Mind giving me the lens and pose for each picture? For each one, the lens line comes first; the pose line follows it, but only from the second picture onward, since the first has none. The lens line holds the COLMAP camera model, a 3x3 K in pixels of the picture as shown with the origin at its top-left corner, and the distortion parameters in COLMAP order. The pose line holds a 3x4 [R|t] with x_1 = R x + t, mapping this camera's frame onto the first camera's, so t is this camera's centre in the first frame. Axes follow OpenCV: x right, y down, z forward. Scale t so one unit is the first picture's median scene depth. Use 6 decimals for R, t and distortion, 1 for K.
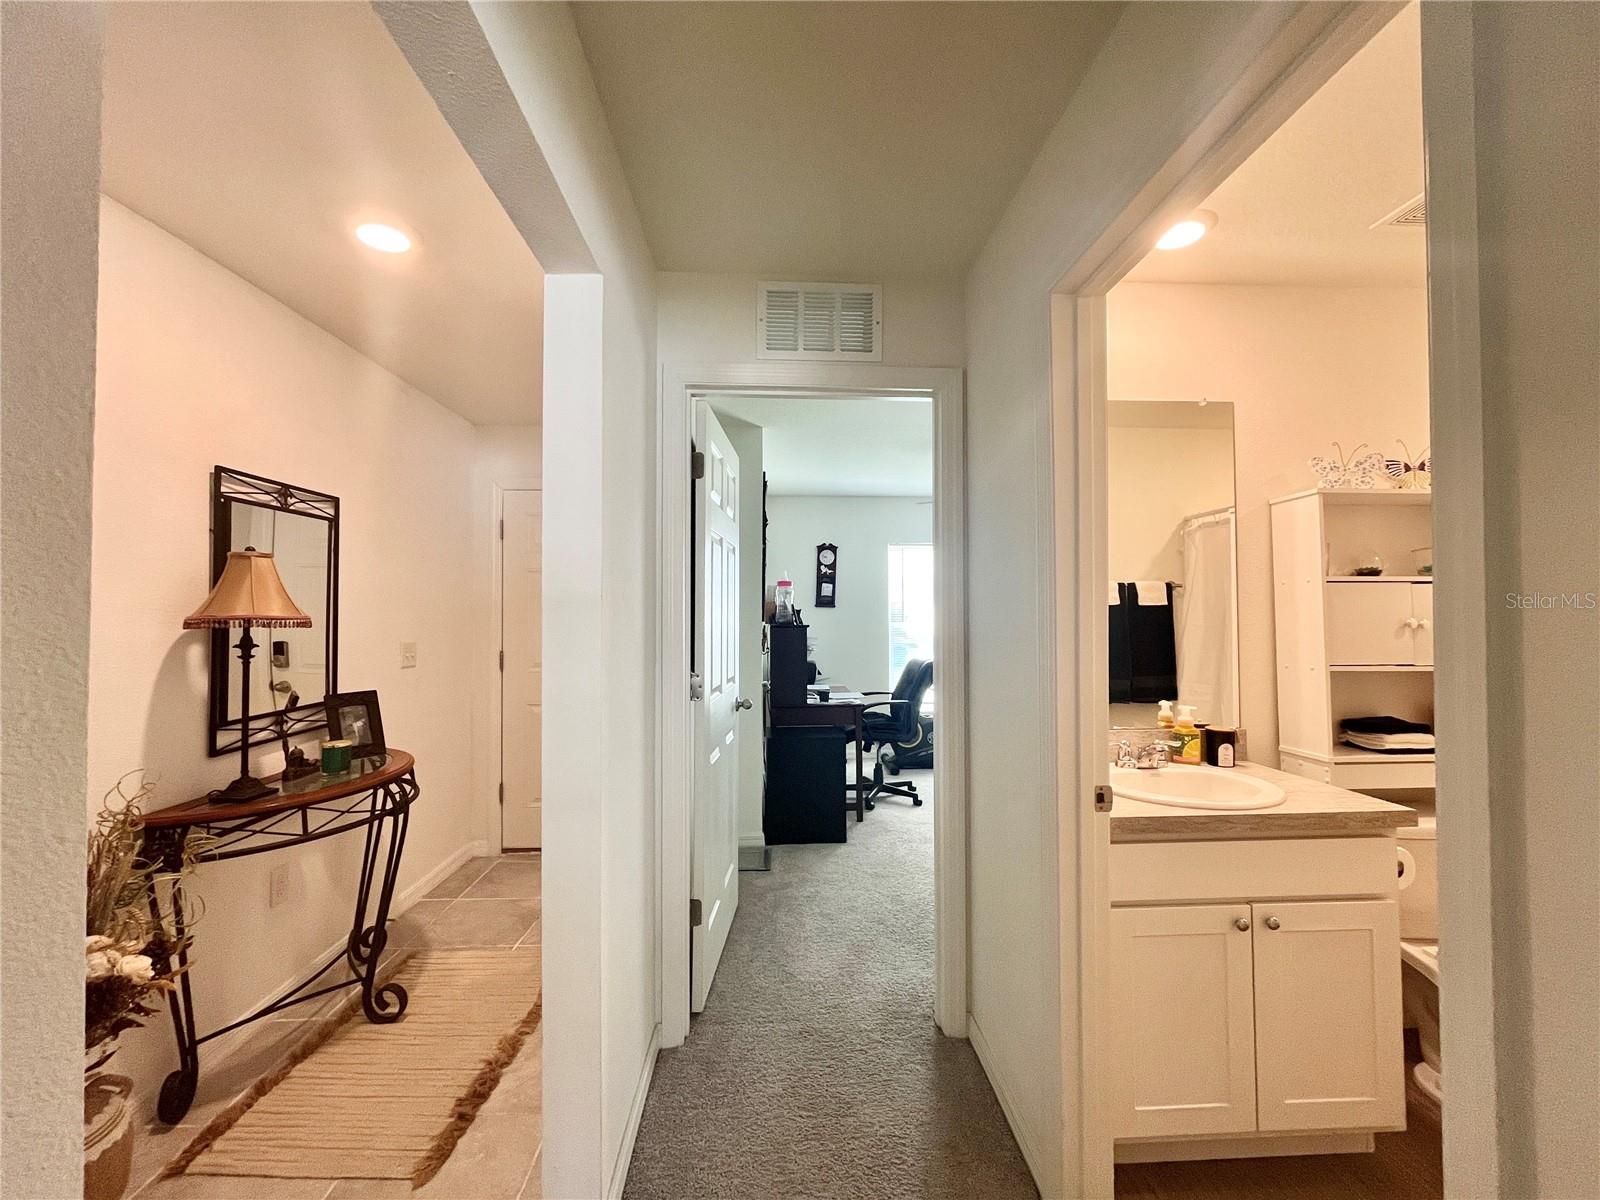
lens RADIAL K [[650.4, 0, 801.4], [0, 650.4, 600.1], [0, 0, 1]] dist [-0.000811, -0.000070]
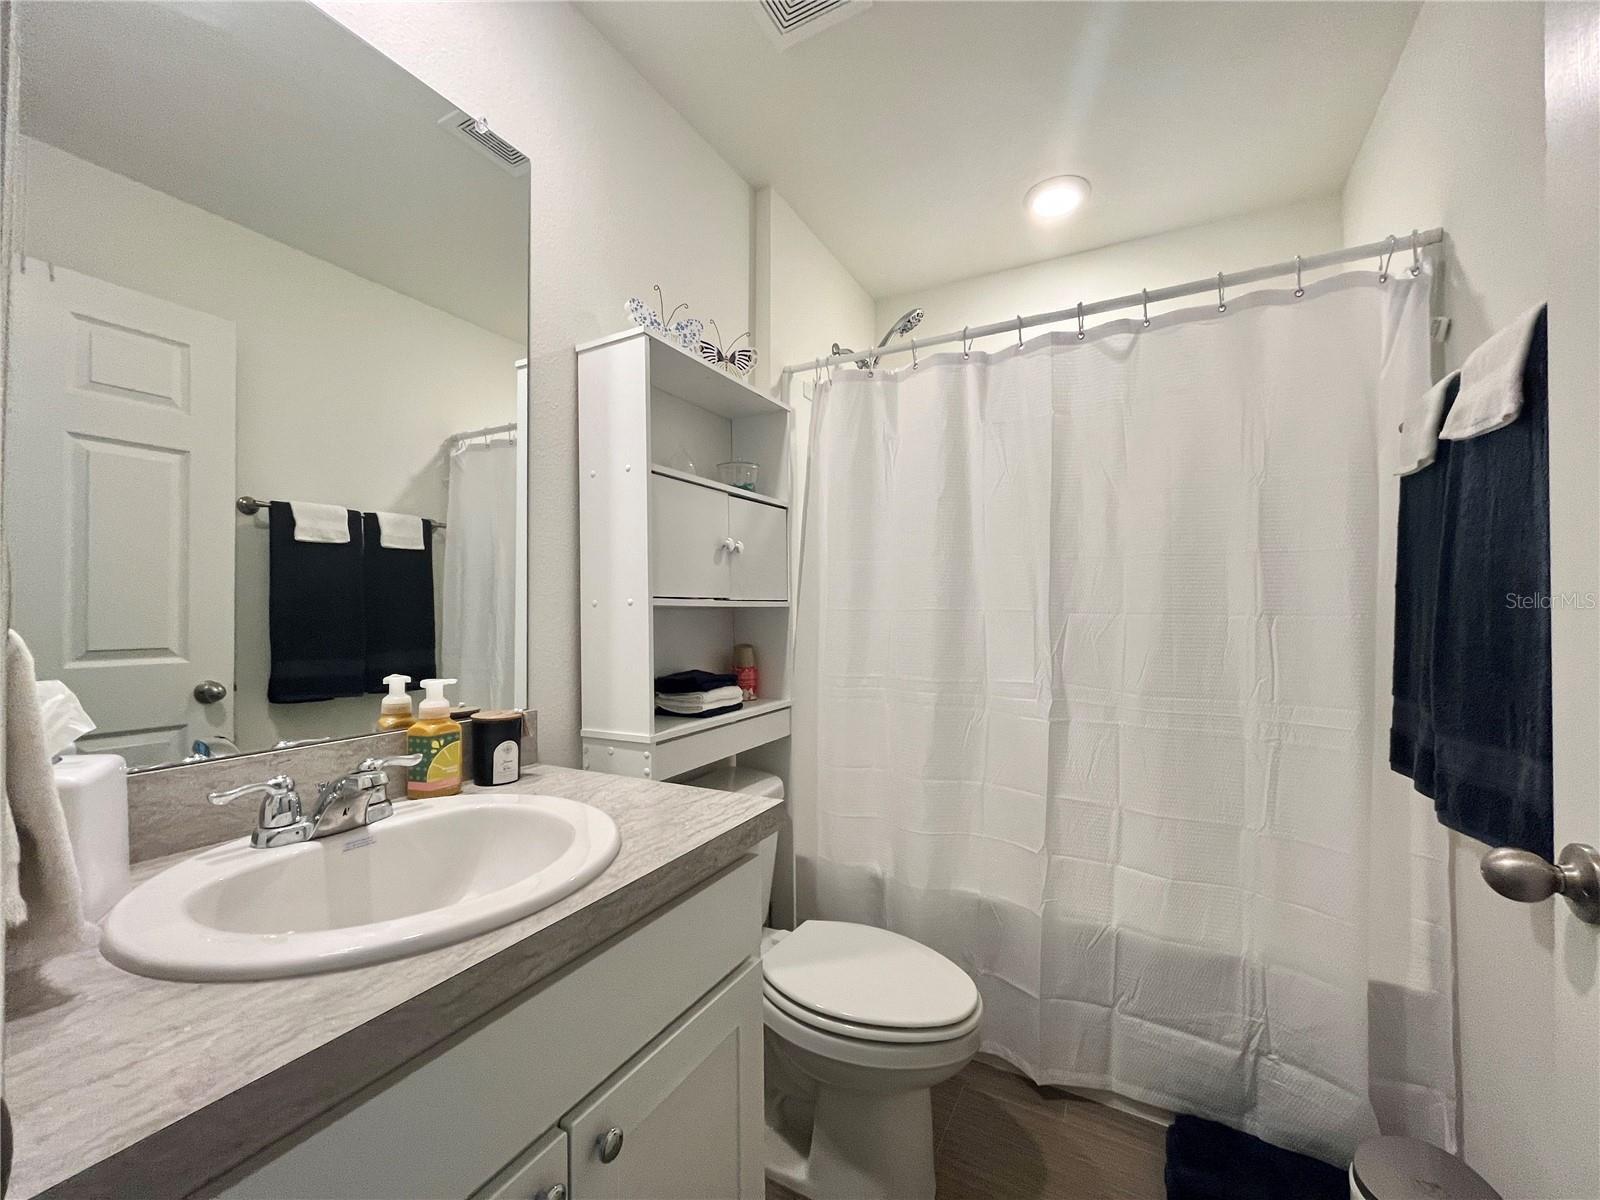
lens RADIAL K [[650.4, 0, 801.4], [0, 650.4, 600.1], [0, 0, 1]] dist [-0.000811, -0.000070]
pose [[0.520934, 0.012110, 0.853511, 0.309616], [-0.022467, 0.999747, -0.000472, 0.095808], [-0.853301, -0.018930, 0.521075, 0.499270]]
